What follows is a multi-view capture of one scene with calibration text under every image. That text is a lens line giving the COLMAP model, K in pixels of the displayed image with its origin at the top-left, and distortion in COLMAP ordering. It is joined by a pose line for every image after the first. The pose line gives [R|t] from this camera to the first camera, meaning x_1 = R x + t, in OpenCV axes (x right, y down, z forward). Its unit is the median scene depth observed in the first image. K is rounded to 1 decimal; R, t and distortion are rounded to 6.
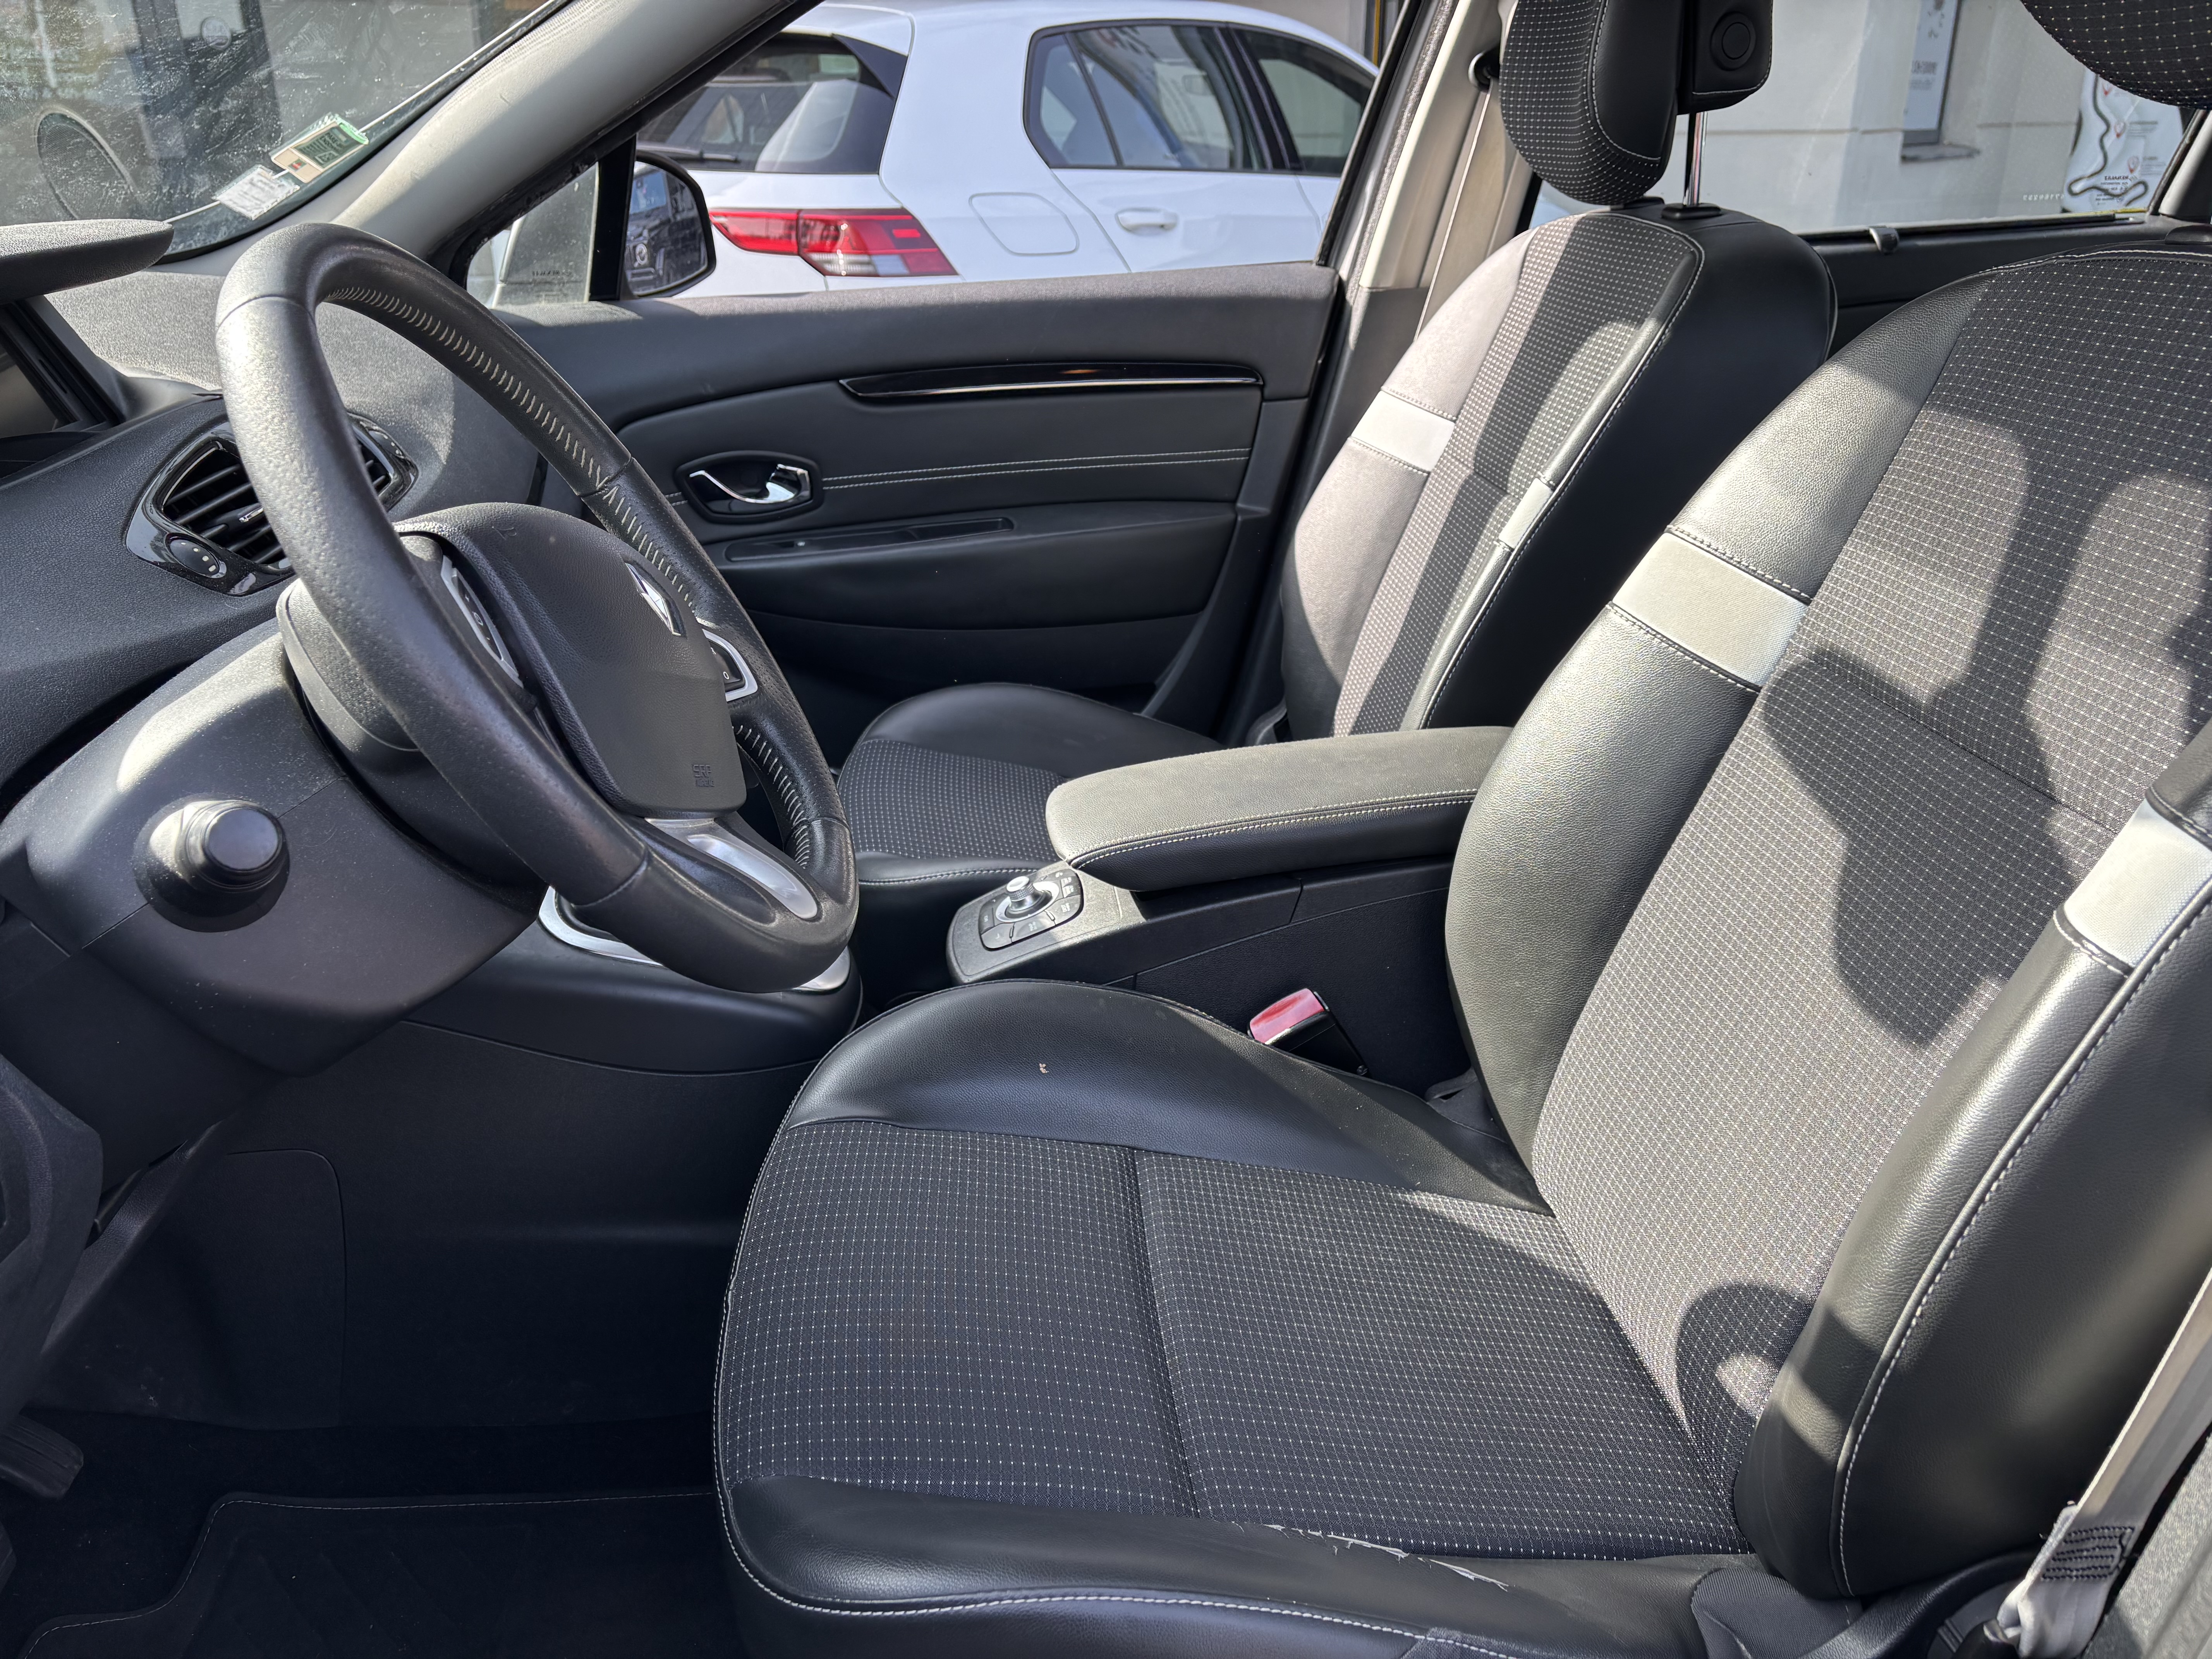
lens RADIAL K [[1652.0, 0, 1110.0], [0, 1652.0, 830.1], [0, 0, 1]] dist [0.138250, -0.176183]
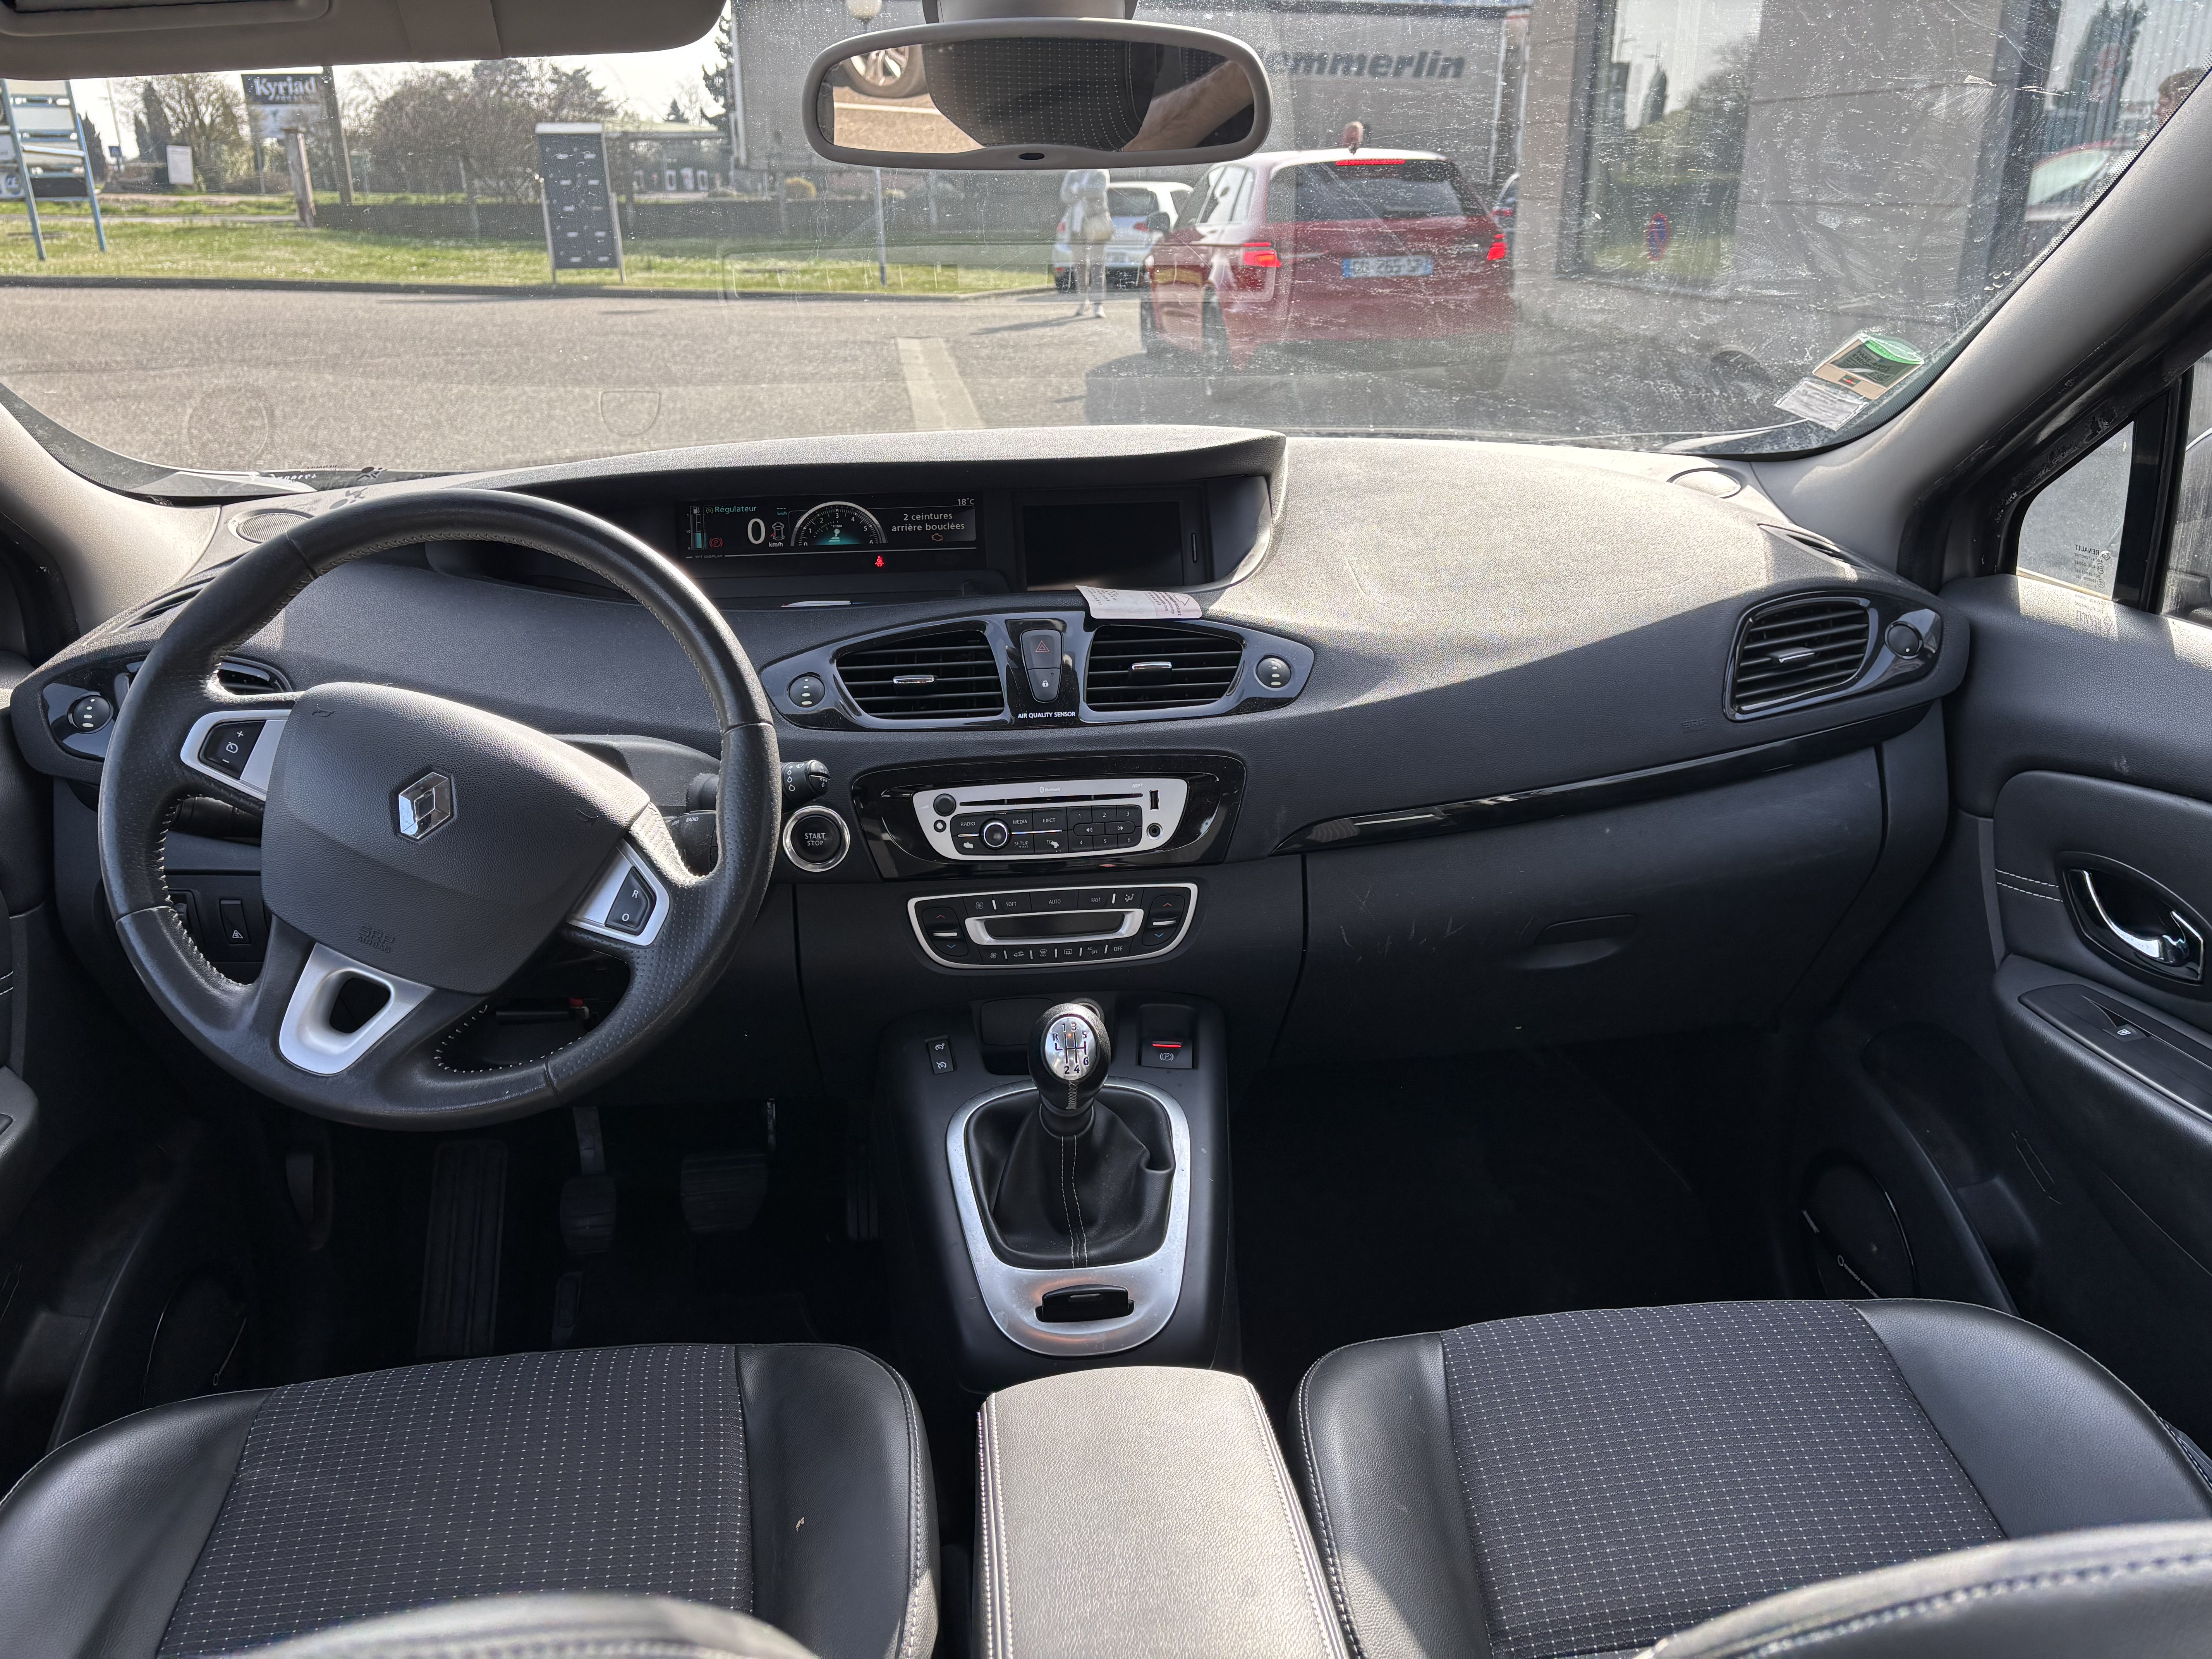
lens RADIAL K [[1689.1, 0, 1131.7], [0, 1689.1, 785.7], [0, 0, 1]] dist [0.091177, -0.102624]
pose [[-0.026401, 0.353905, -0.934909, 0.436449], [-0.373512, 0.864006, 0.337613, -0.370852], [0.927250, 0.358113, 0.109377, 0.627005]]
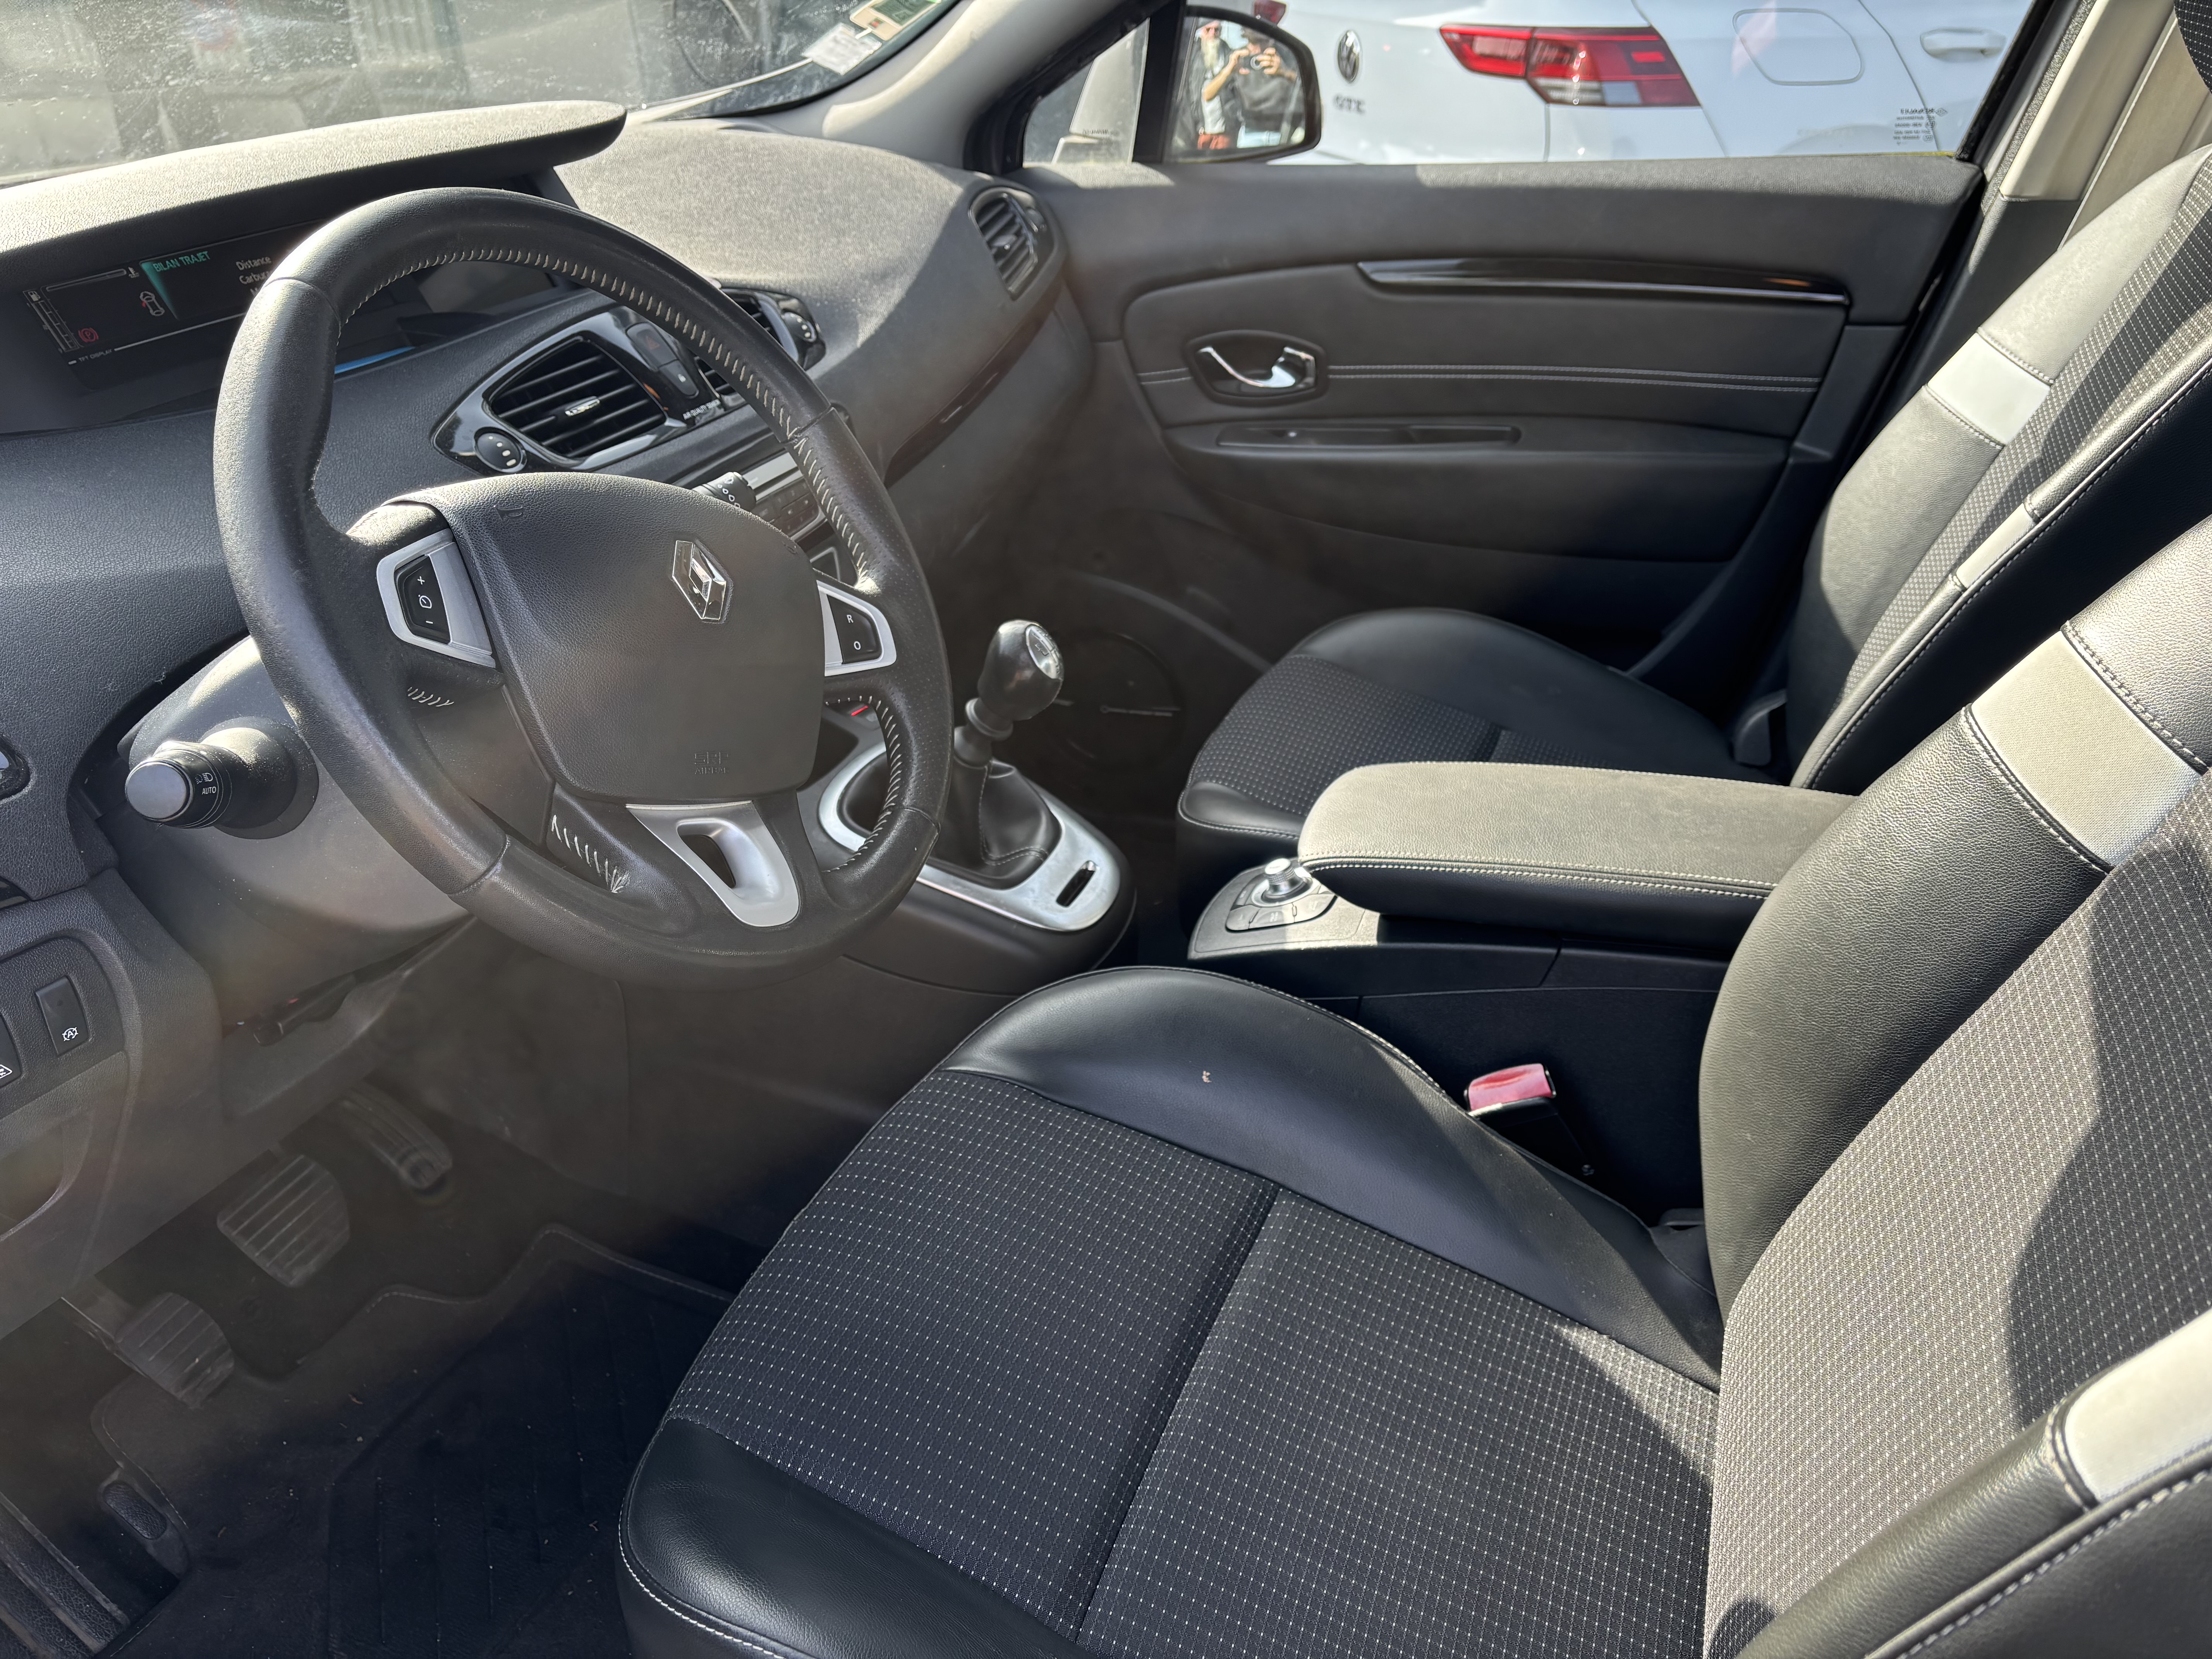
lens RADIAL K [[1651.7, 0, 1114.1], [0, 1651.7, 853.4], [0, 0, 1]] dist [0.052605, -0.053733]
pose [[0.893793, 0.218384, -0.391717, 0.166333], [-0.168953, 0.973044, 0.156972, -0.078421], [0.415438, -0.074118, 0.906597, 0.086943]]
